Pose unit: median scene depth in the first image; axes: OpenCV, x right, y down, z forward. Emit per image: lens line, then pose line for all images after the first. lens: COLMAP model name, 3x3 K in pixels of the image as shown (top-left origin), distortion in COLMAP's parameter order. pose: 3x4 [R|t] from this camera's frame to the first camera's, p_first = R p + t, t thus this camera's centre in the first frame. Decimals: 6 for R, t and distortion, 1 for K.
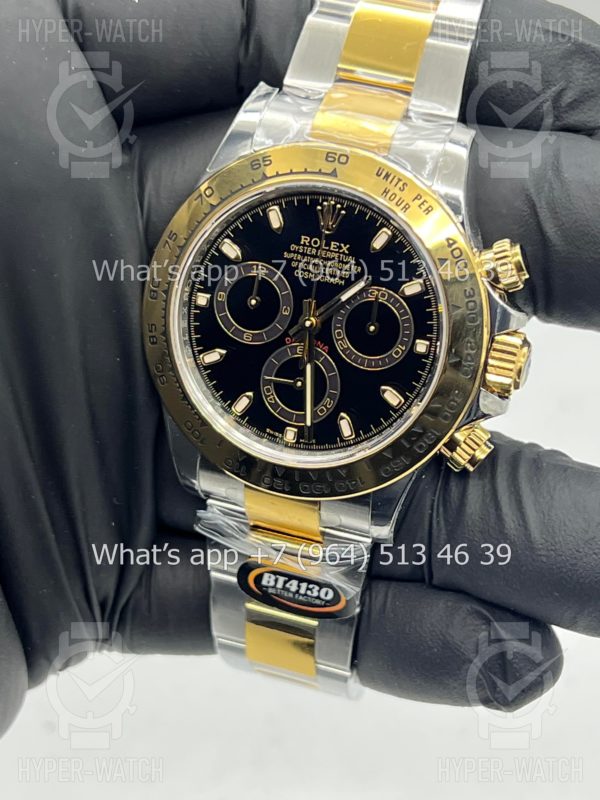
lens RADIAL K [[1848.9, 0, 300.0], [0, 1848.9, 400.0], [0, 0, 1]] dist [0.062540, -0.316330]
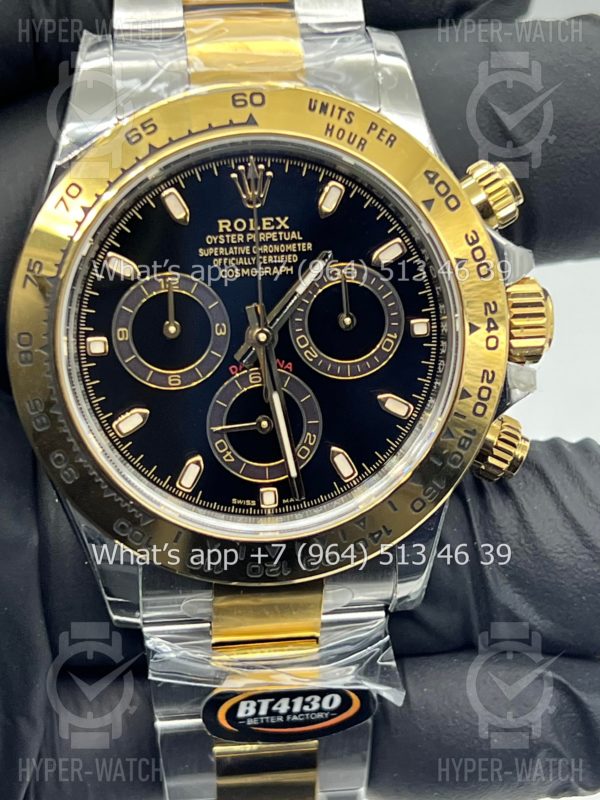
lens RADIAL K [[1848.9, 0, 300.0], [0, 1848.9, 400.0], [0, 0, 1]] dist [0.062540, -0.316330]
pose [[0.901160, -0.258030, 0.348326, -0.233908], [0.272337, 0.962167, 0.008179, -0.019923], [-0.337258, 0.087492, 0.937338, 0.331093]]
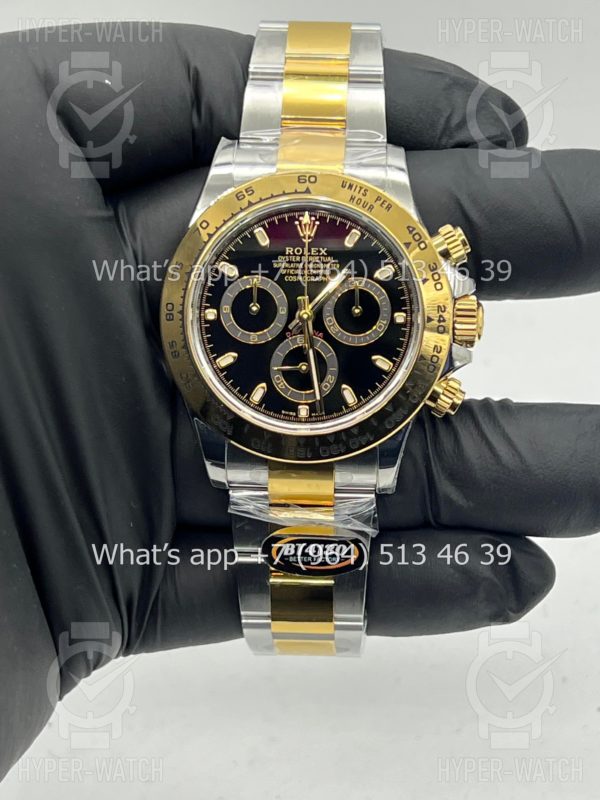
lens RADIAL K [[1848.9, 0, 300.0], [0, 1848.9, 400.0], [0, 0, 1]] dist [0.062540, -0.316330]
pose [[0.959499, -0.159569, 0.232164, -0.288879], [0.189545, 0.975348, -0.112995, 0.148852], [-0.208410, 0.152424, 0.966091, -0.167492]]
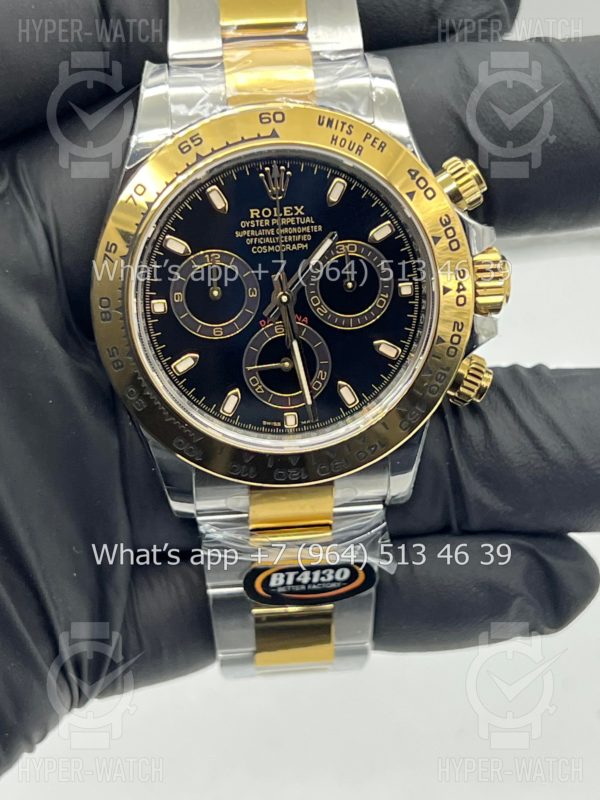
lens RADIAL K [[1848.9, 0, 300.0], [0, 1848.9, 400.0], [0, 0, 1]] dist [0.062540, -0.316330]
pose [[0.909239, -0.286157, 0.302321, -0.281848], [0.279990, 0.957831, 0.064539, -0.050029], [-0.308041, 0.025965, 0.951019, 0.114937]]
